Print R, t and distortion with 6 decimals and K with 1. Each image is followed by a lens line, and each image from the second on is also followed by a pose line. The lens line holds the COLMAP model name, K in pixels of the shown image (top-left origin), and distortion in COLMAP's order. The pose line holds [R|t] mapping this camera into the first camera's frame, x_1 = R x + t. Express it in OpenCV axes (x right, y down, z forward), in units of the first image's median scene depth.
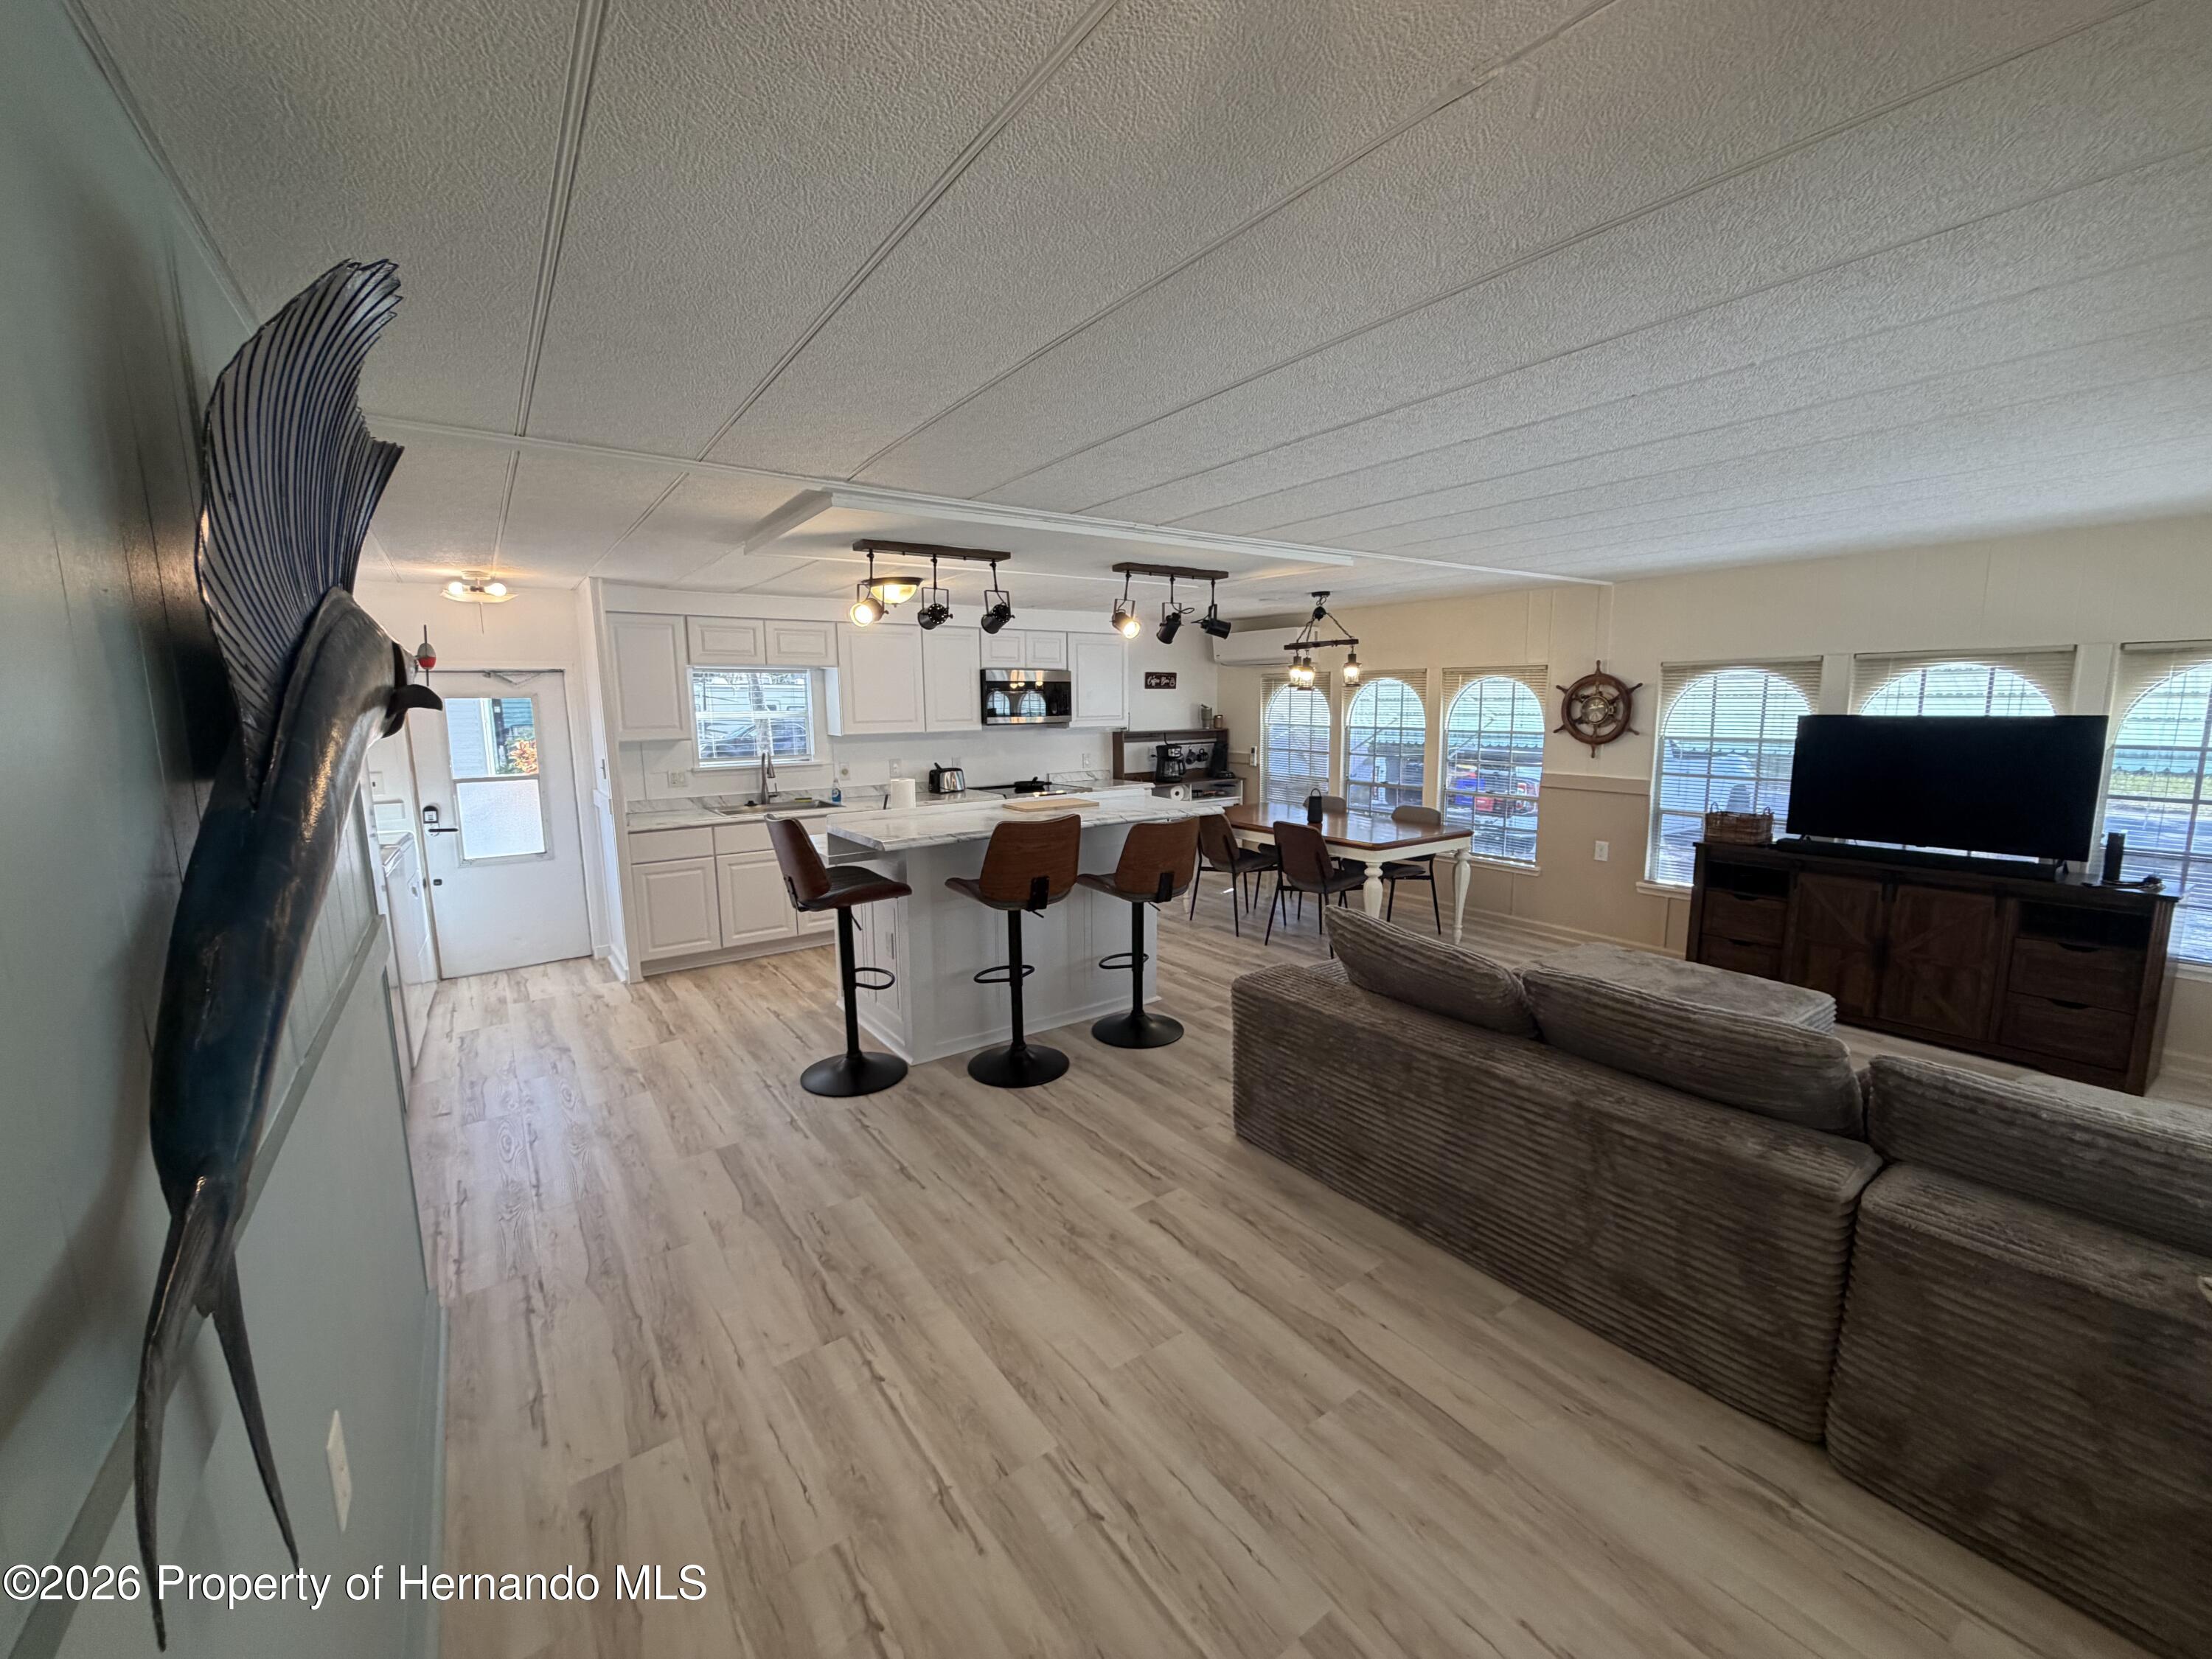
lens RADIAL K [[885.5, 0, 1109.4], [0, 885.5, 829.1], [0, 0, 1]] dist [0.000927, -0.000134]
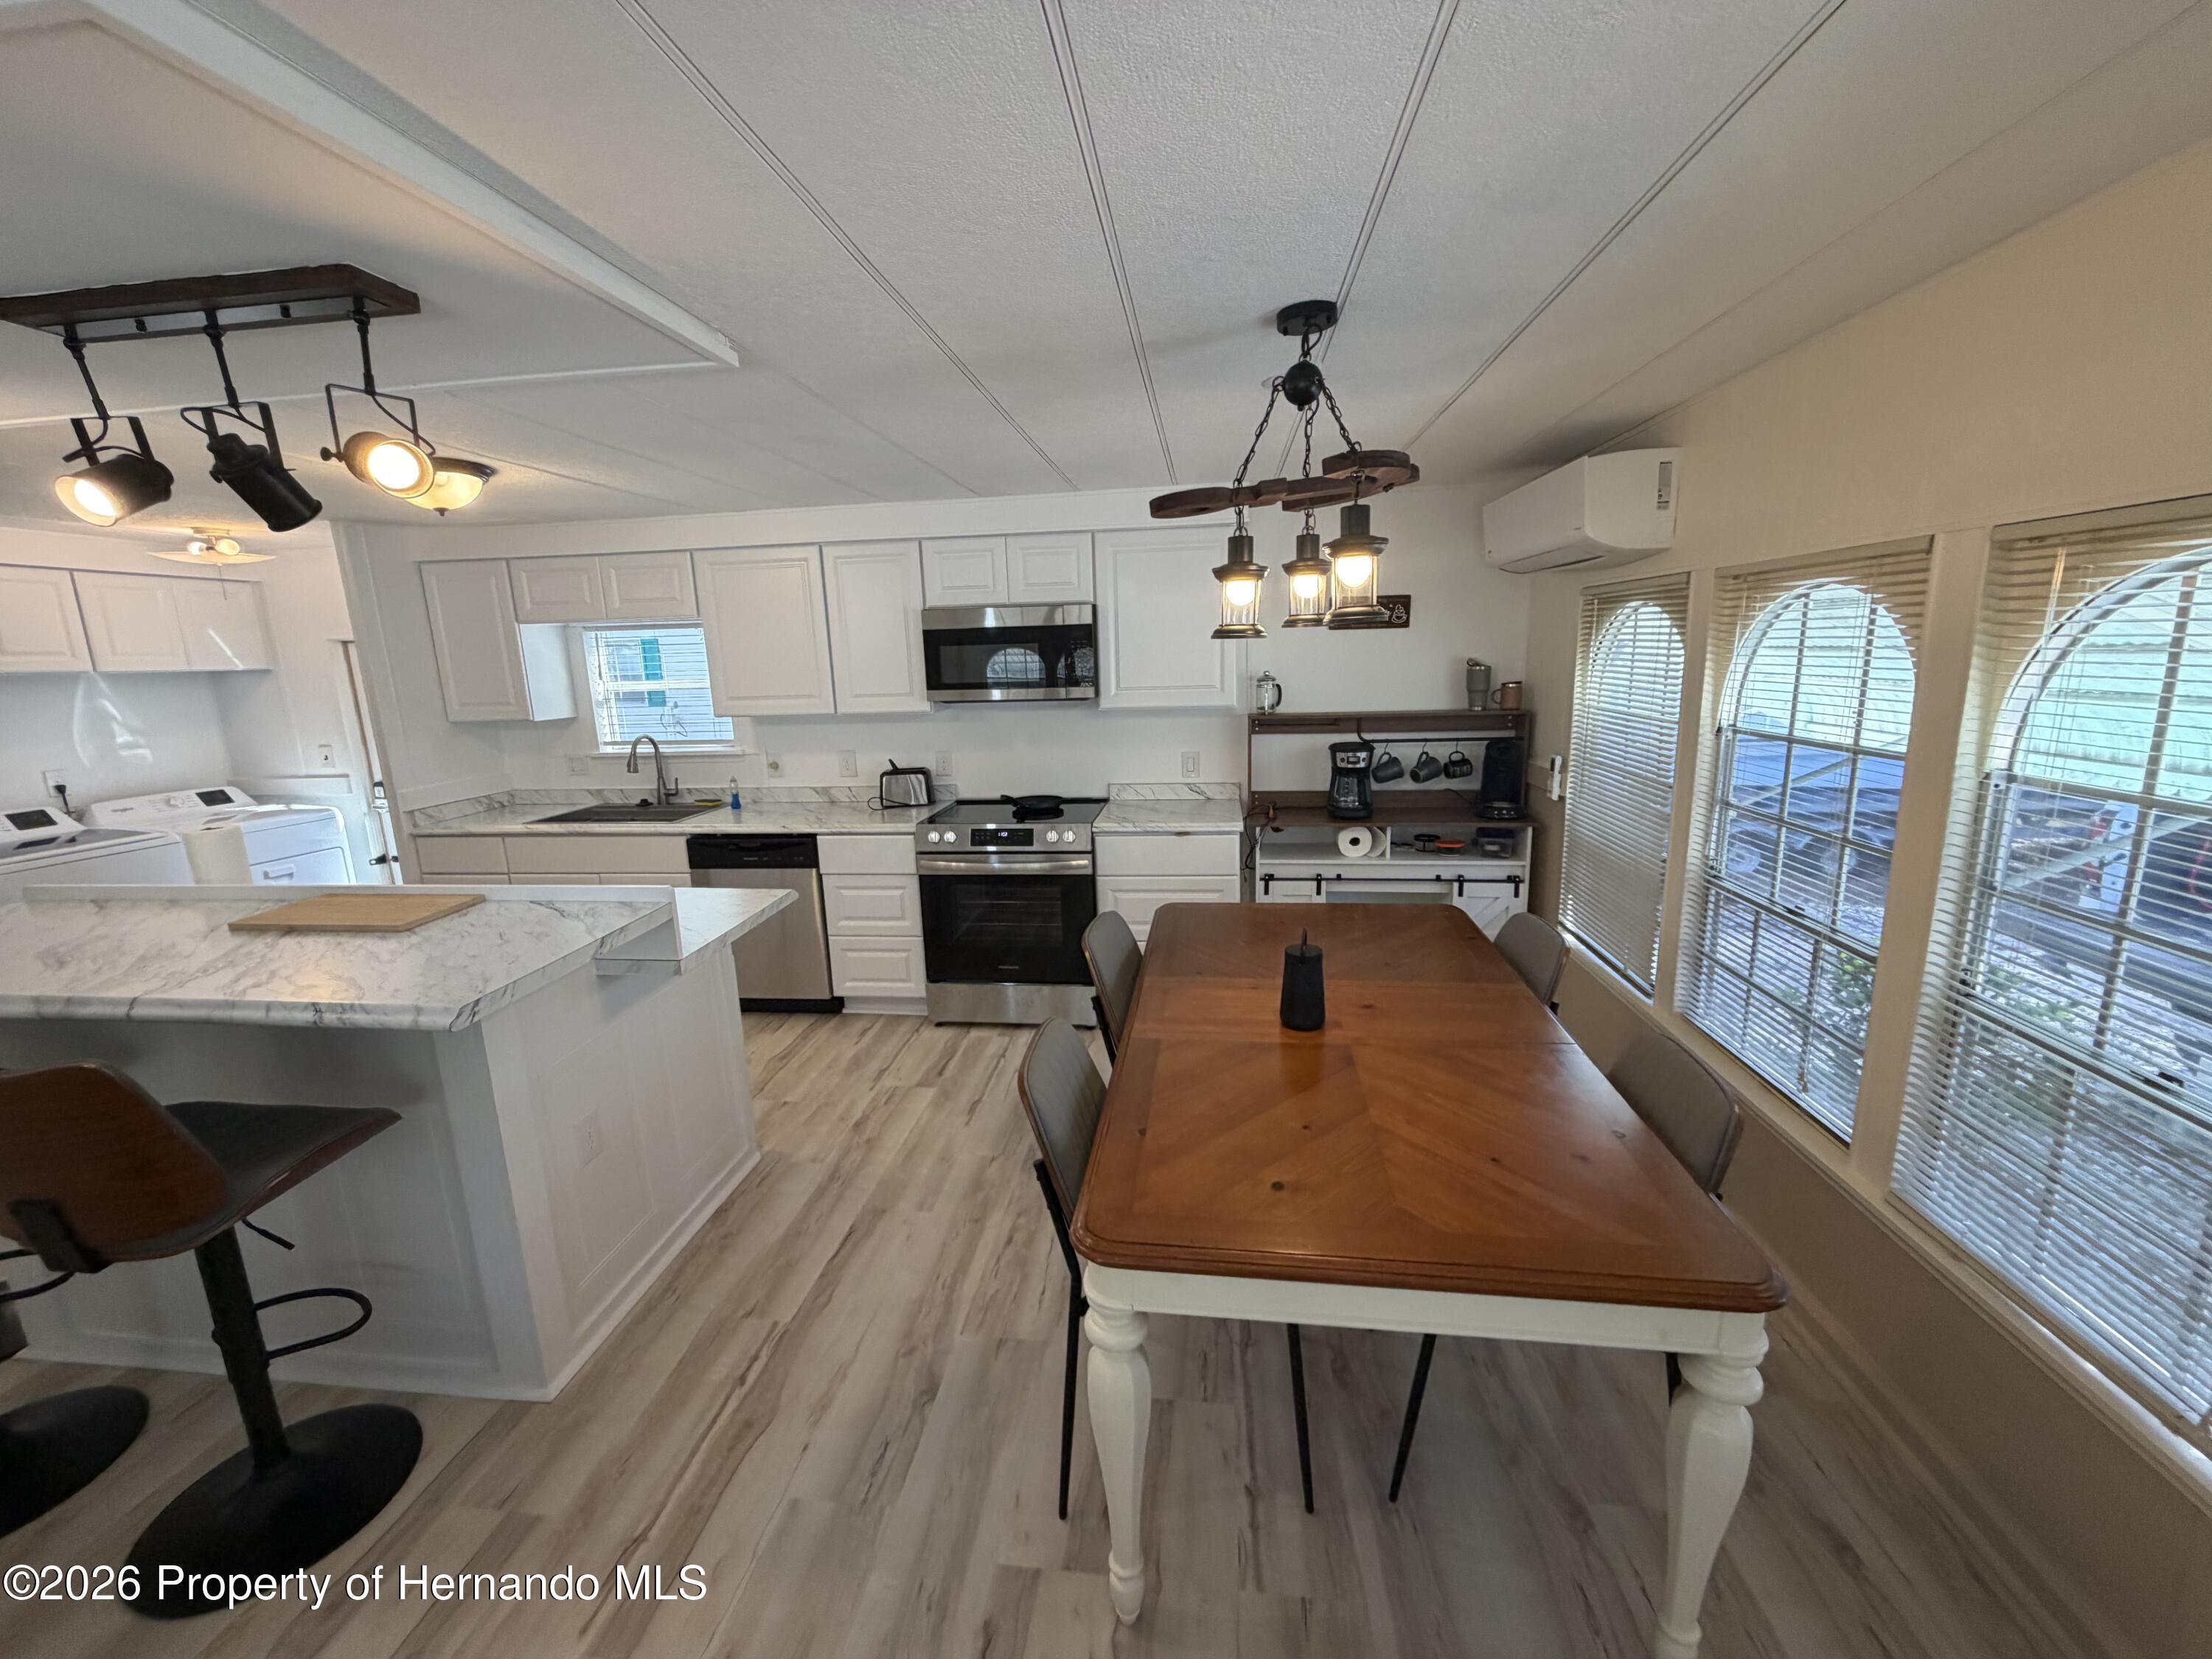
lens RADIAL K [[885.5, 0, 1109.5], [0, 885.5, 827.6], [0, 0, 1]] dist [0.000927, -0.000134]
pose [[0.734803, 0.121460, -0.667317, 0.429735], [-0.077383, 0.992424, 0.095425, -0.118922], [0.673852, -0.018480, 0.738636, 0.751219]]
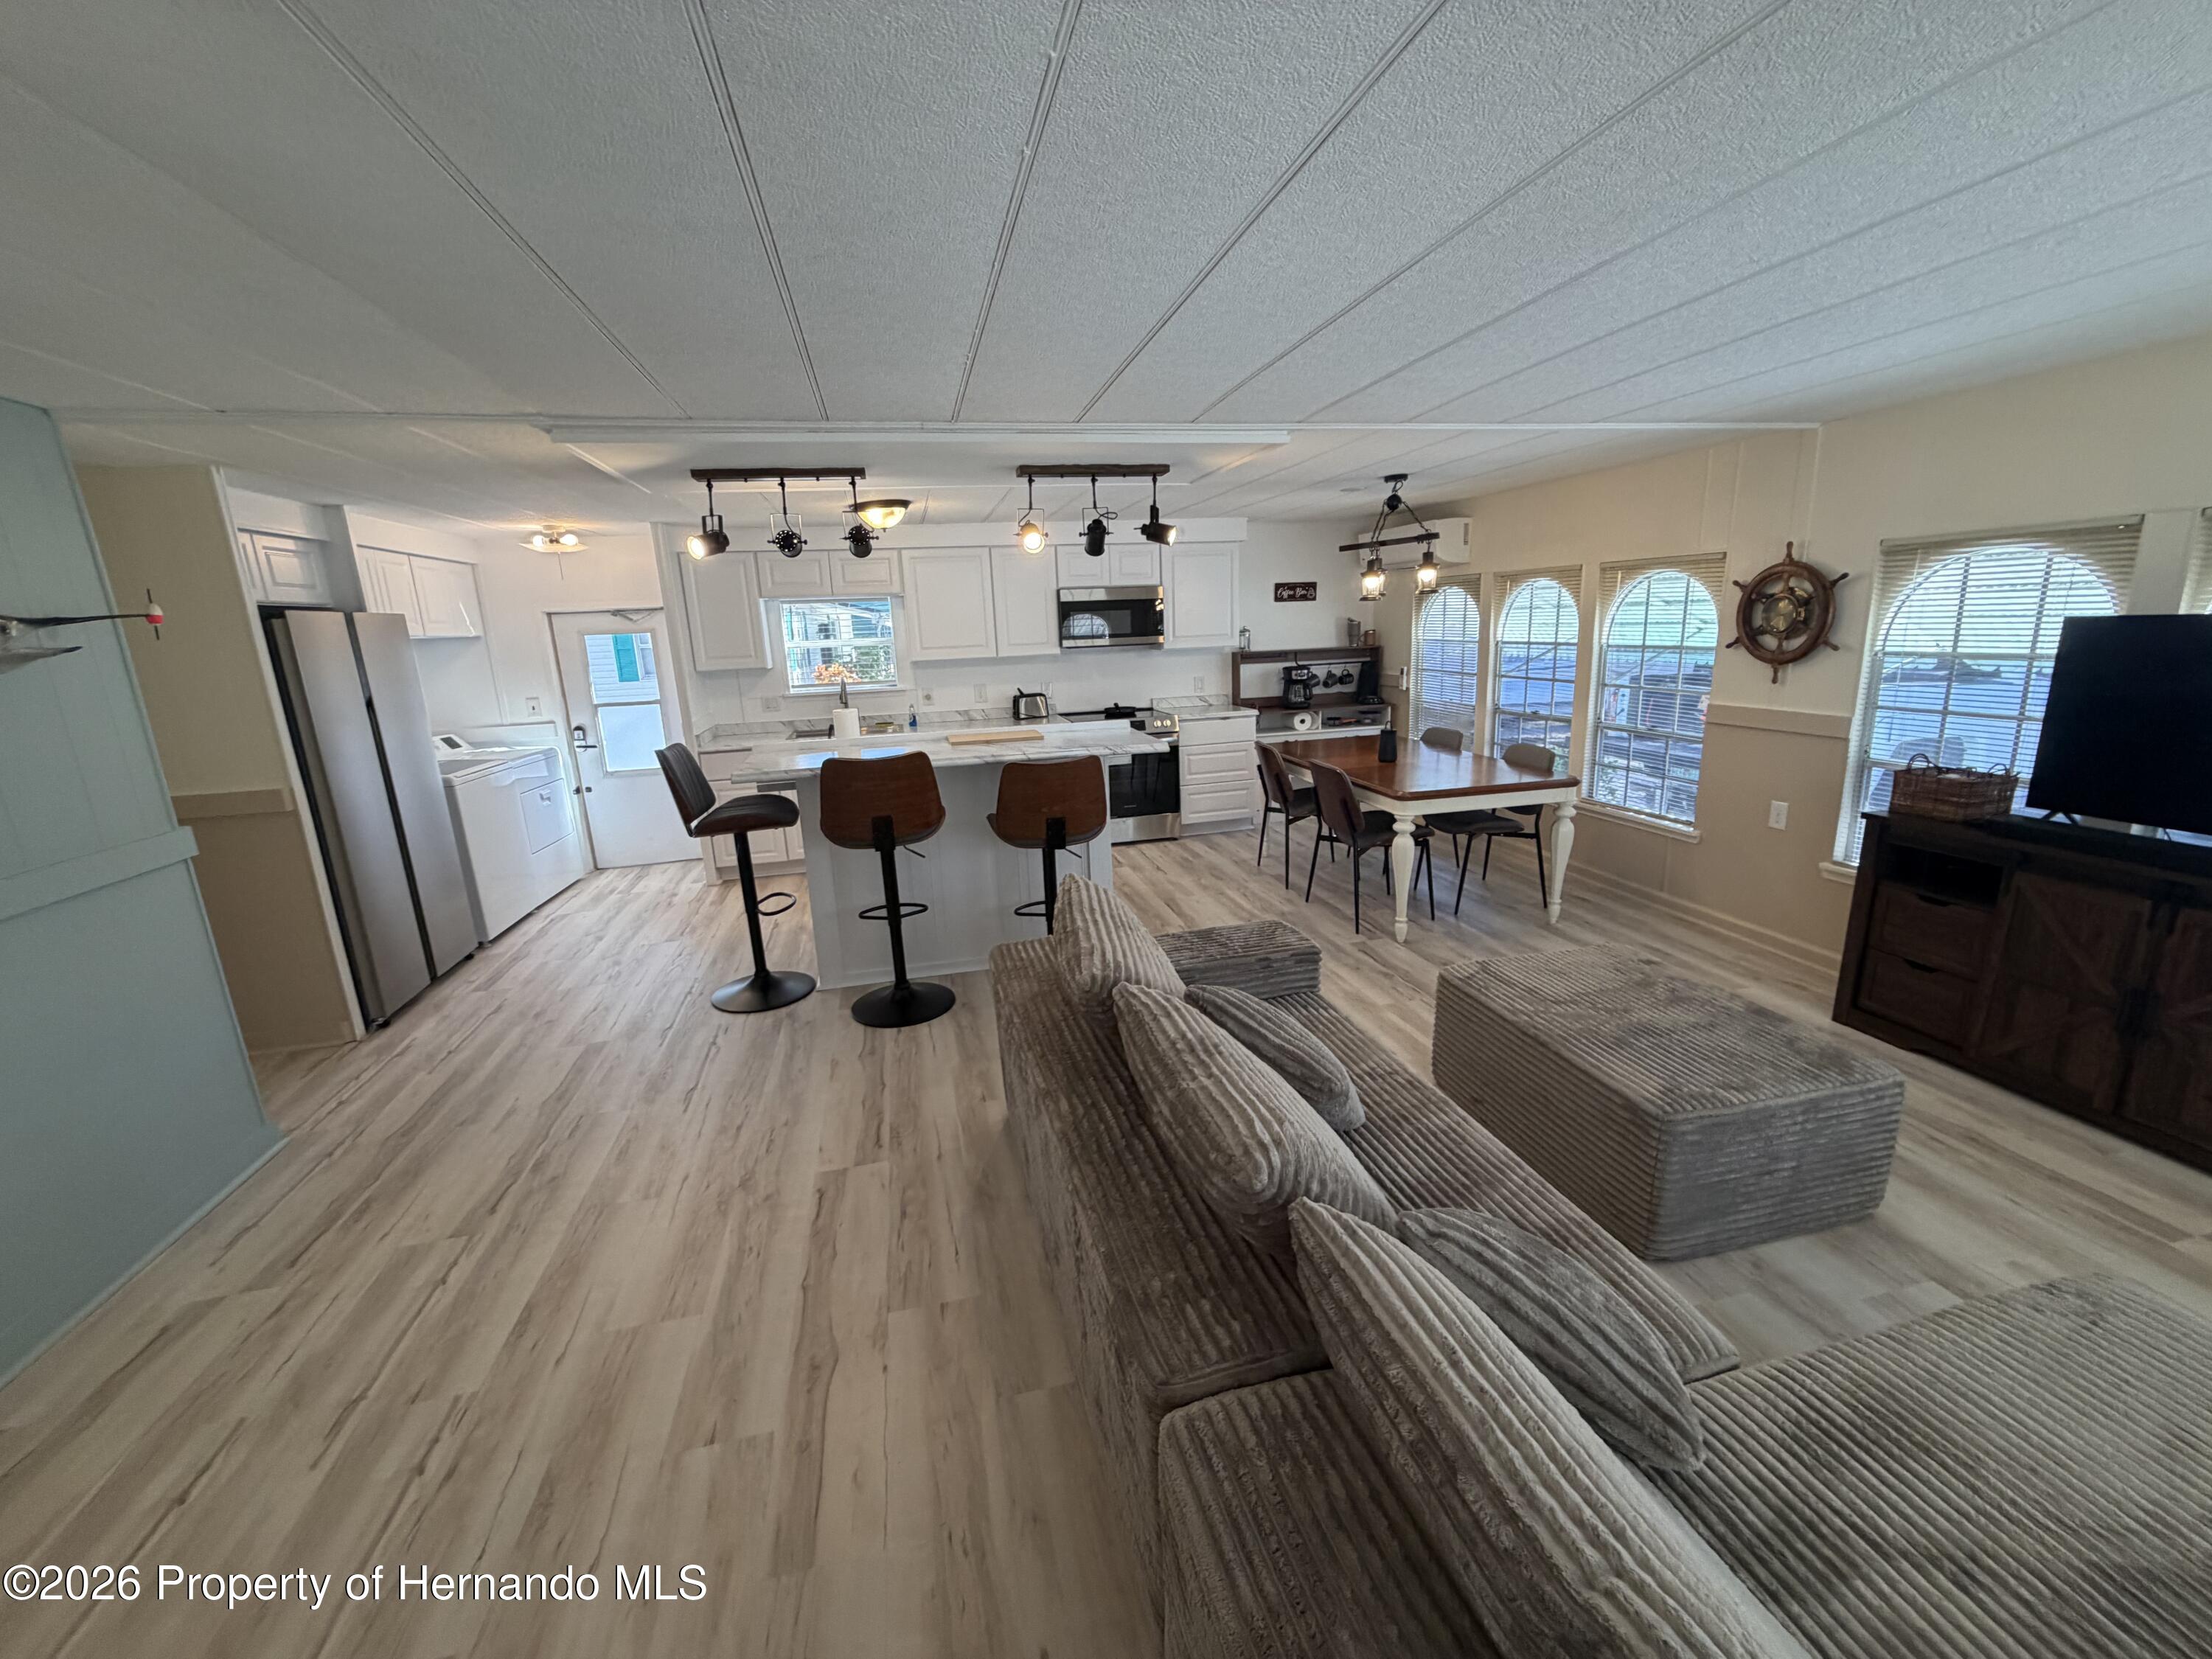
lens RADIAL K [[885.5, 0, 1108.2], [0, 885.5, 833.2], [0, 0, 1]] dist [0.000927, -0.000134]
pose [[0.924845, 0.062146, -0.375234, 0.331072], [-0.025126, 0.994389, 0.102762, -0.021333], [0.379514, -0.085611, 0.921216, 0.136914]]
